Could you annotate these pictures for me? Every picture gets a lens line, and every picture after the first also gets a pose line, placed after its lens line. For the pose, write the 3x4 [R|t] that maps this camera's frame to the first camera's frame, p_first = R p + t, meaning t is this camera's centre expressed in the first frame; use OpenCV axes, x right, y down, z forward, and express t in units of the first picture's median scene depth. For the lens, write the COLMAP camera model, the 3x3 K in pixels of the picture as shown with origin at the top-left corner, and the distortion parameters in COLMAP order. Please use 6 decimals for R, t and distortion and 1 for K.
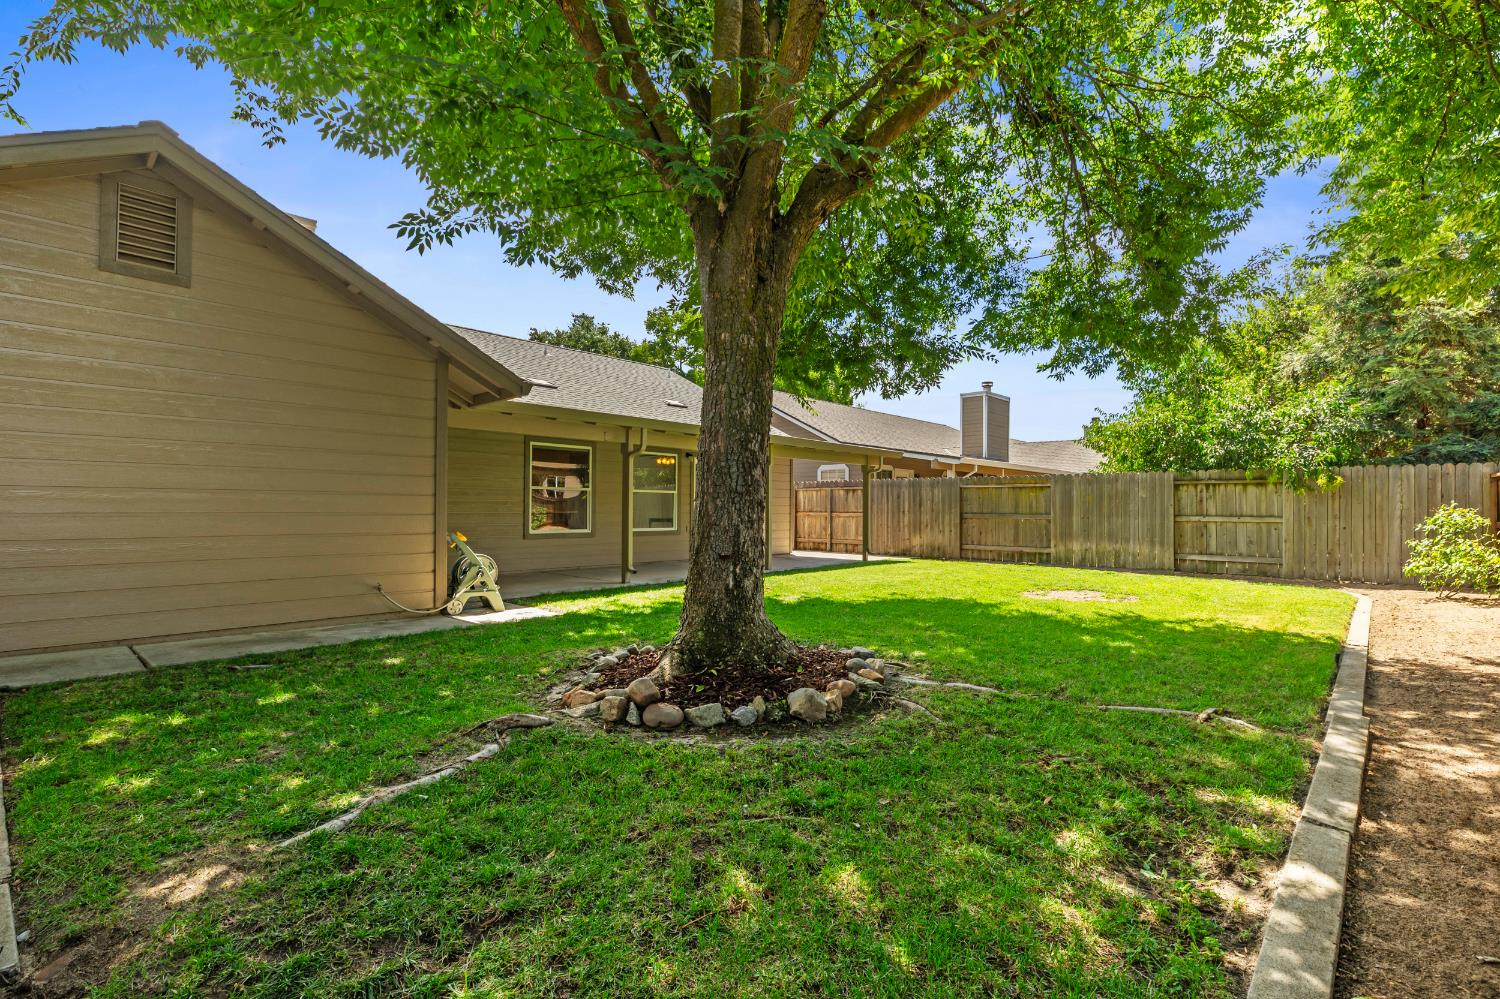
lens RADIAL K [[688.4, 0, 750.0], [0, 688.4, 503.7], [0, 0, 1]] dist [-0.000315, -0.000010]
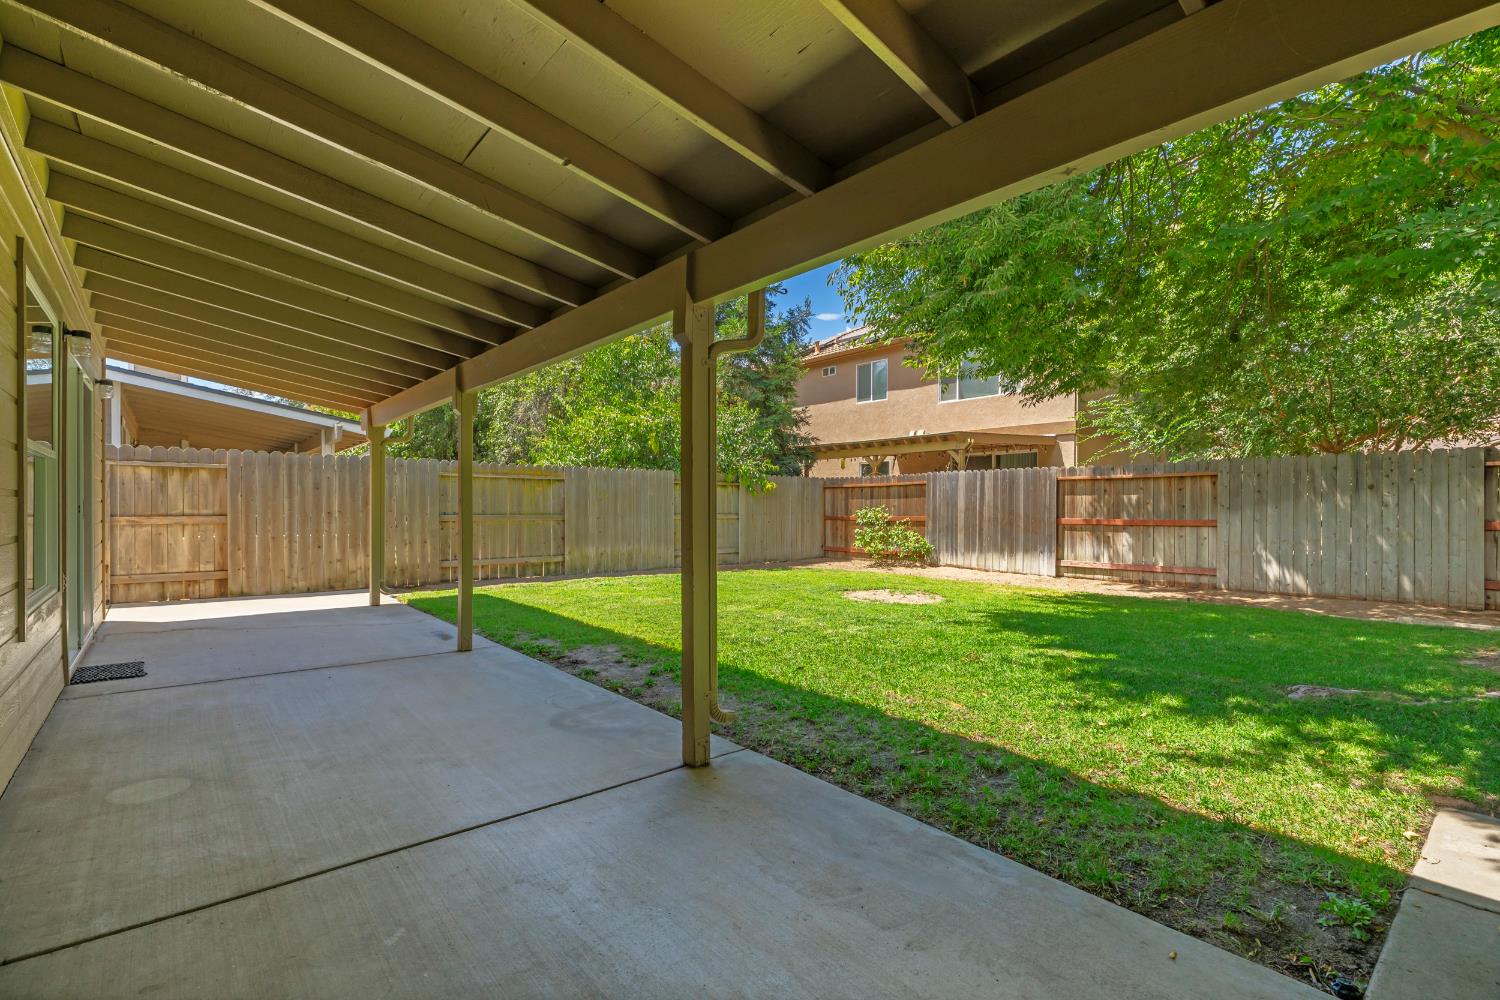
lens RADIAL K [[688.4, 0, 749.6], [0, 688.4, 505.3], [0, 0, 1]] dist [-0.000315, -0.000010]
pose [[0.131609, -0.000784, 0.991301, -0.340395], [-0.006077, 0.999980, 0.001598, 0.002875], [-0.991283, -0.006235, 0.131601, 0.676695]]
